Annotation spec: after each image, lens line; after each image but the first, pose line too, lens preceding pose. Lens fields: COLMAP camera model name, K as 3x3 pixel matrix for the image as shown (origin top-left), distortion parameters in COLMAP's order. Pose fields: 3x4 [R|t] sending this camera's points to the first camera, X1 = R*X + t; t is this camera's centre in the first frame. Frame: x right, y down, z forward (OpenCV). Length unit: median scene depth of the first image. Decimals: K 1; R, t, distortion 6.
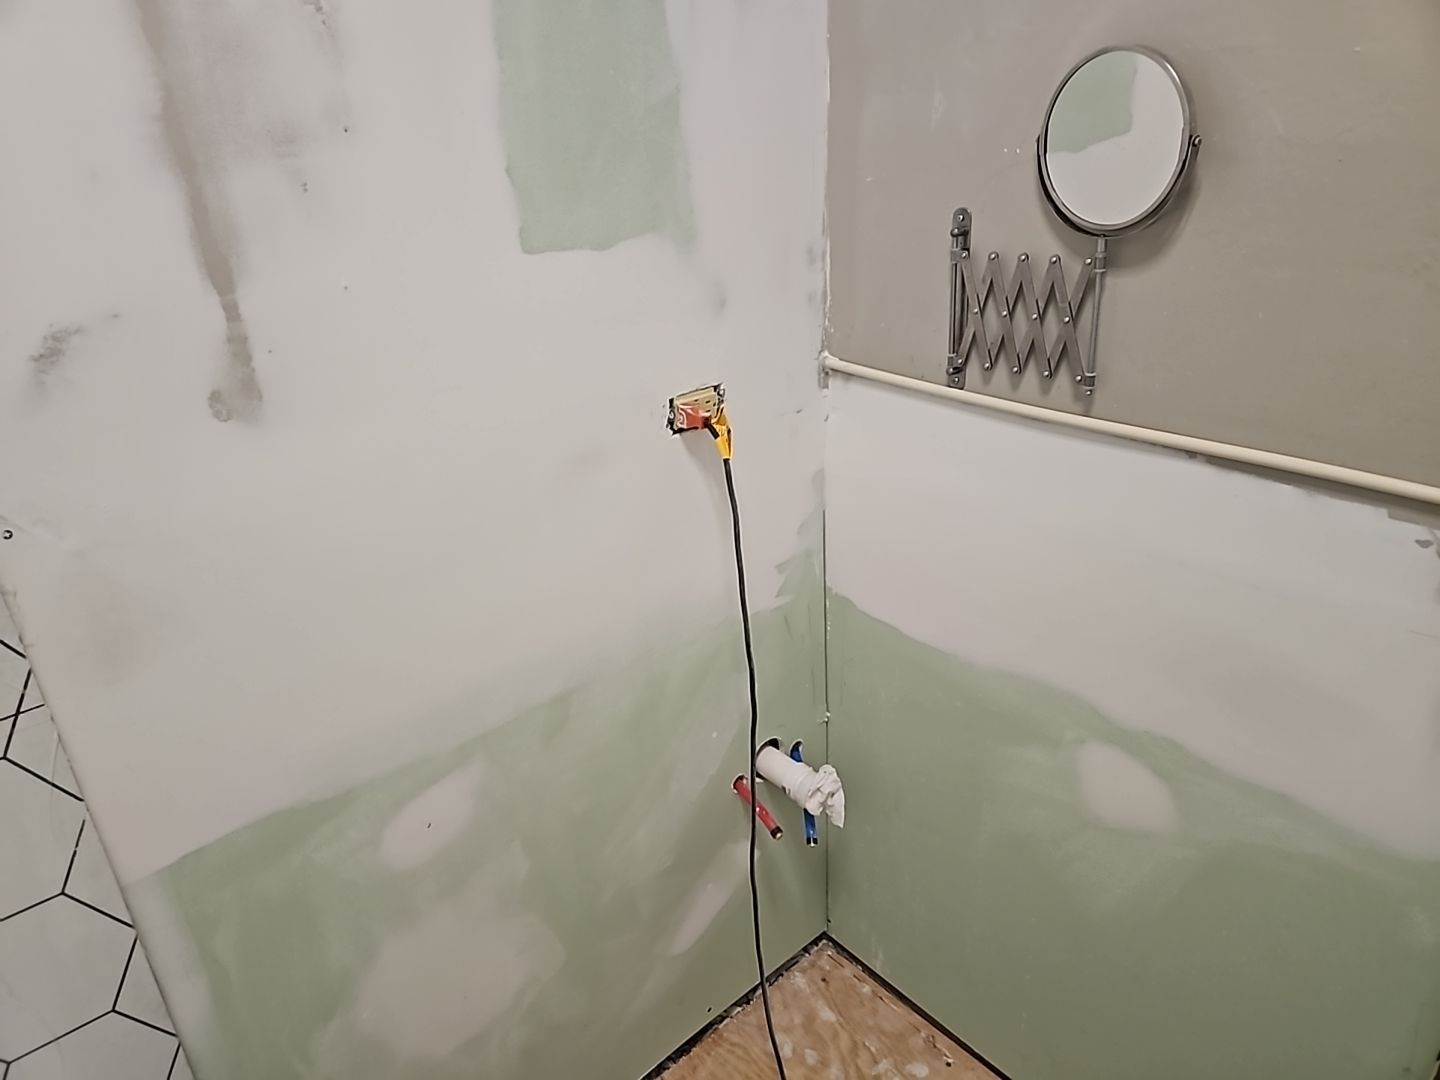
lens RADIAL K [[957.7, 0, 720.0], [0, 957.7, 540.0], [0, 0, 1]] dist [0.092557, -0.086404]
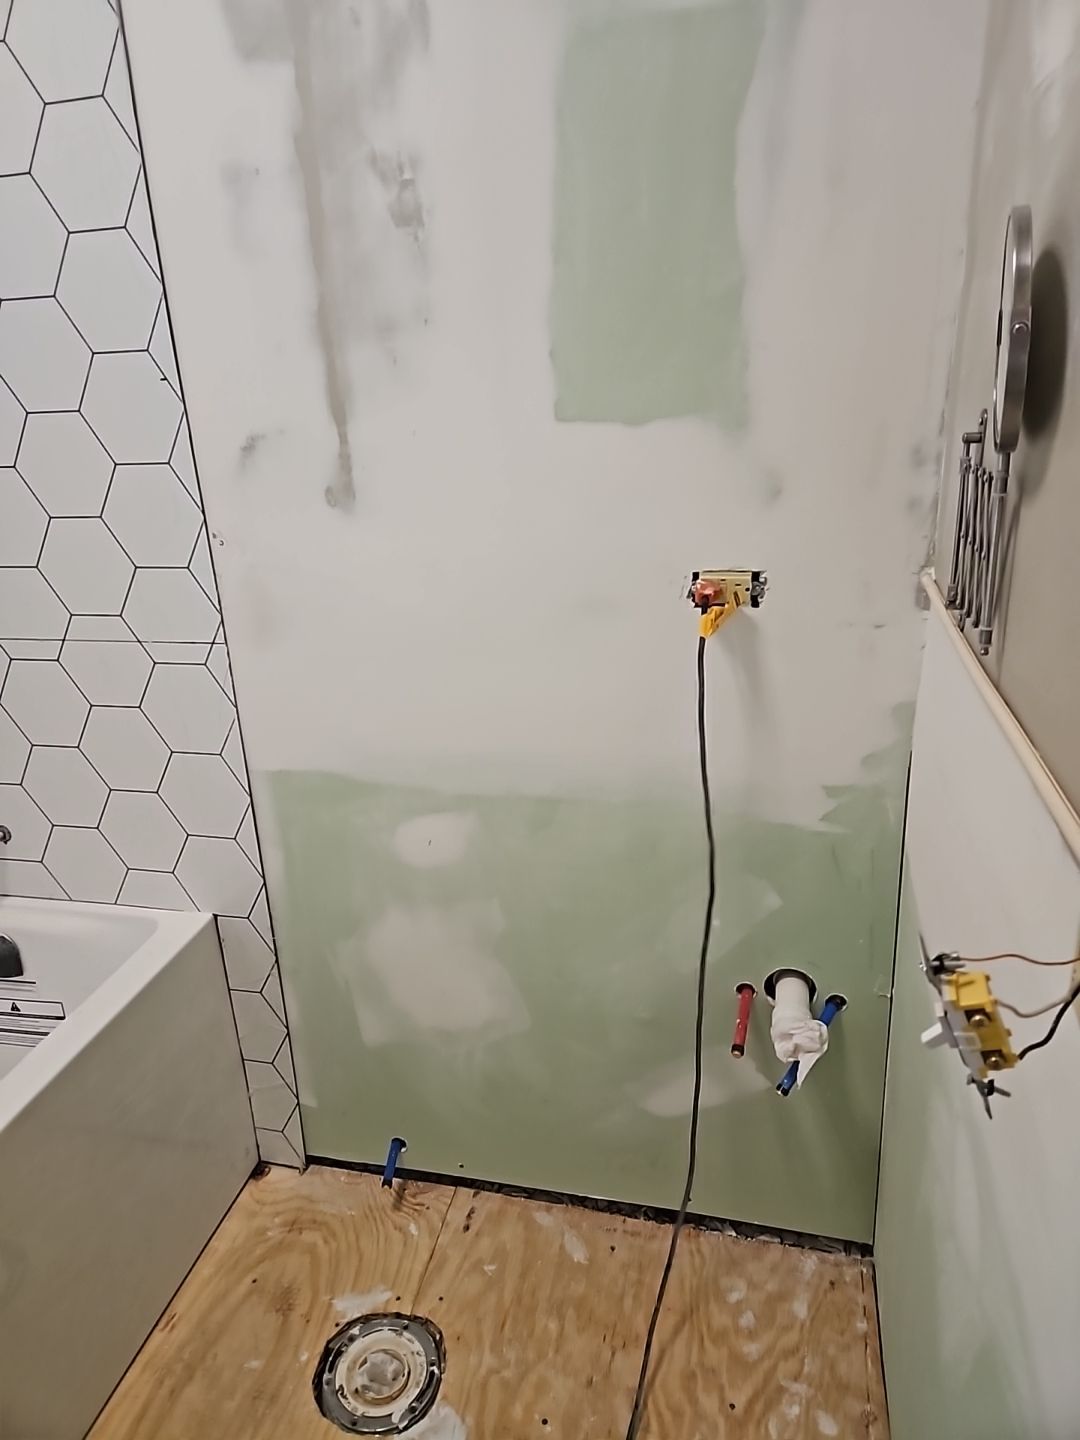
lens RADIAL K [[957.7, 0, 535.9], [0, 957.7, 710.5], [0, 0, 1]] dist [0.092557, -0.086404]
pose [[0.577005, 0.295819, -0.761286, 0.682801], [-0.320216, 0.939413, 0.122332, -0.077358], [0.751350, 0.173190, 0.636772, 0.220325]]
